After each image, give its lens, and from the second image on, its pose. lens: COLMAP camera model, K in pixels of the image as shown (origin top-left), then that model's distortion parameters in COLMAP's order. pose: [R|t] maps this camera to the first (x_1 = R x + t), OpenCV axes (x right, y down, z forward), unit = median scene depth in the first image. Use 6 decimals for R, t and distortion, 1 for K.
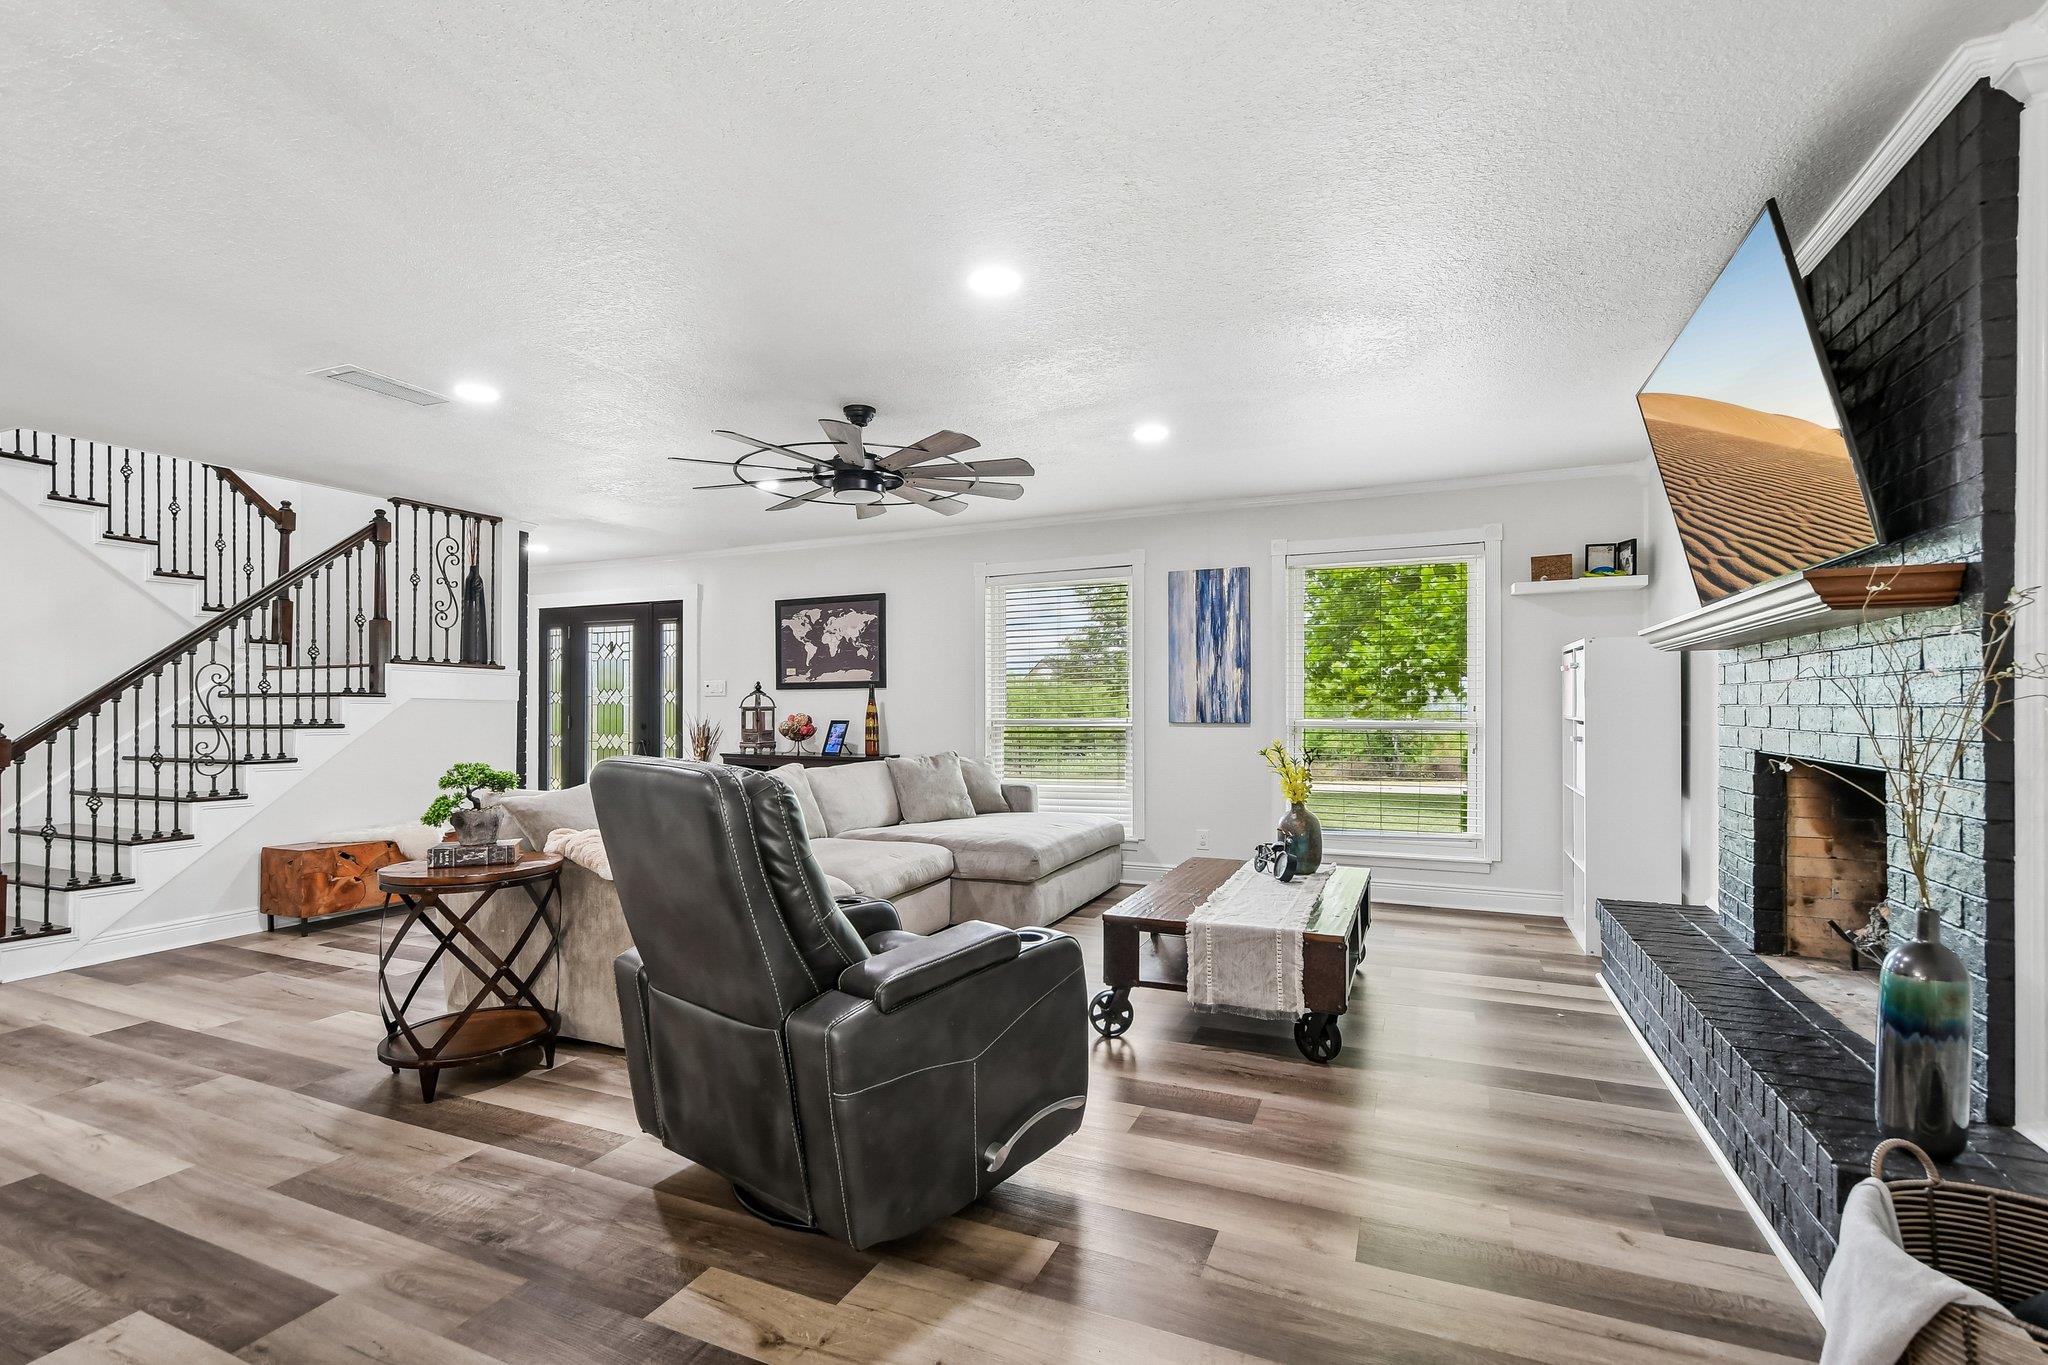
lens RADIAL K [[929.4, 0, 1017.1], [0, 929.4, 700.0], [0, 0, 1]] dist [0.000413, -0.004133]
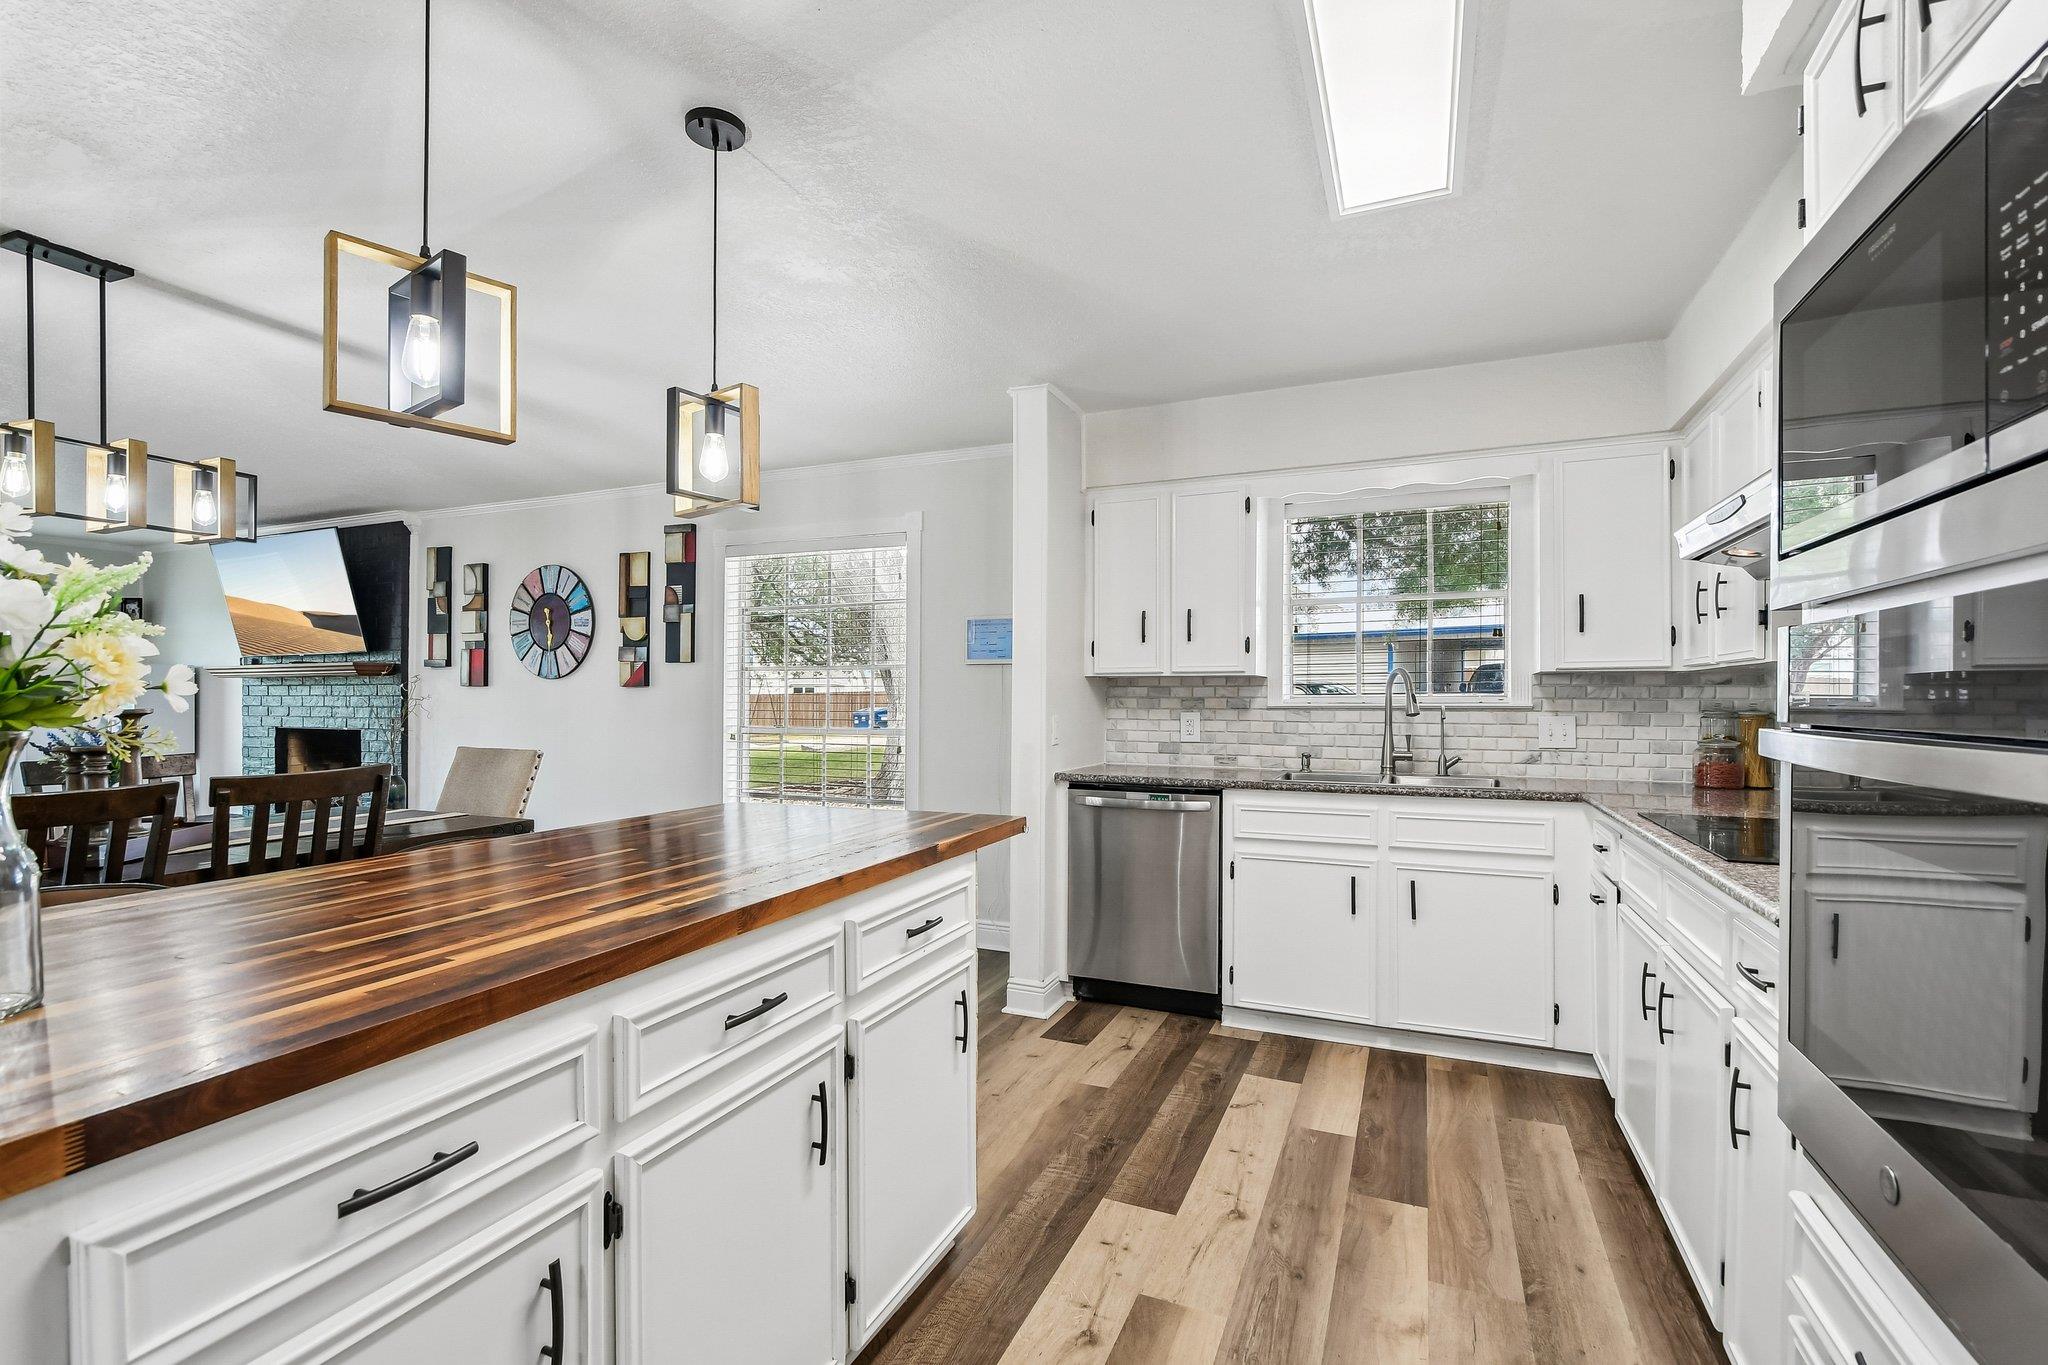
lens RADIAL K [[929.4, 0, 992.7], [0, 929.4, 707.8], [0, 0, 1]] dist [0.000413, -0.004133]
pose [[0.028982, -0.017062, 0.999434, -1.501011], [-0.005248, 0.999838, 0.017221, -0.040790], [-0.999566, -0.005745, 0.028887, -0.822563]]
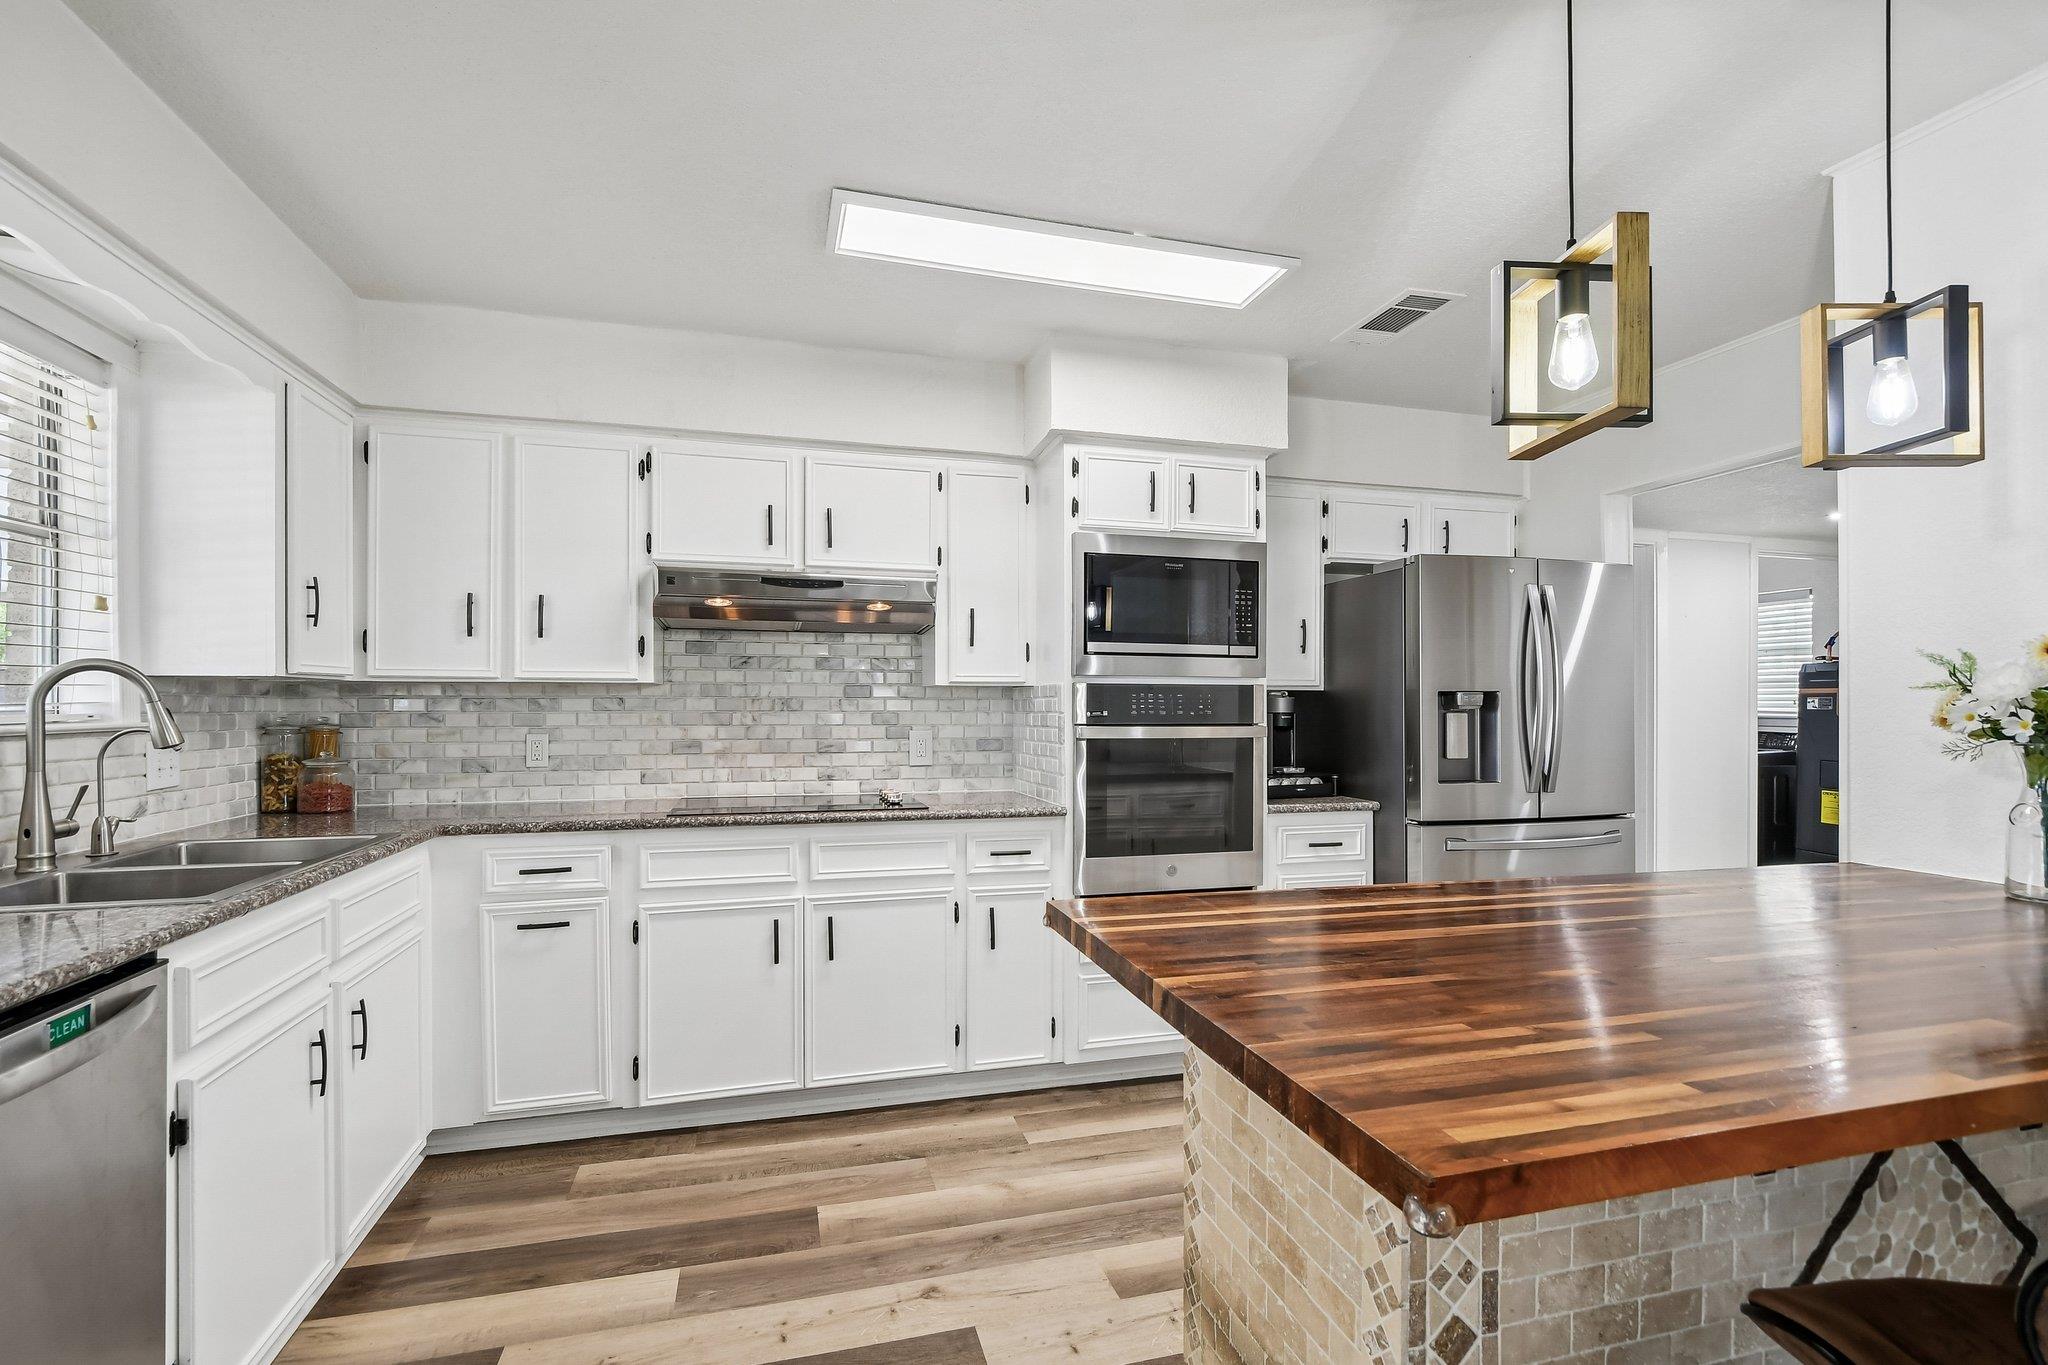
lens RADIAL K [[929.4, 0, 1029.5], [0, 929.4, 698.3], [0, 0, 1]] dist [0.000413, -0.004133]
pose [[-0.775026, -0.005977, -0.631901, -0.332653], [0.001570, 0.999934, -0.011384, -0.038930], [0.631927, -0.009816, -0.774966, -0.417274]]
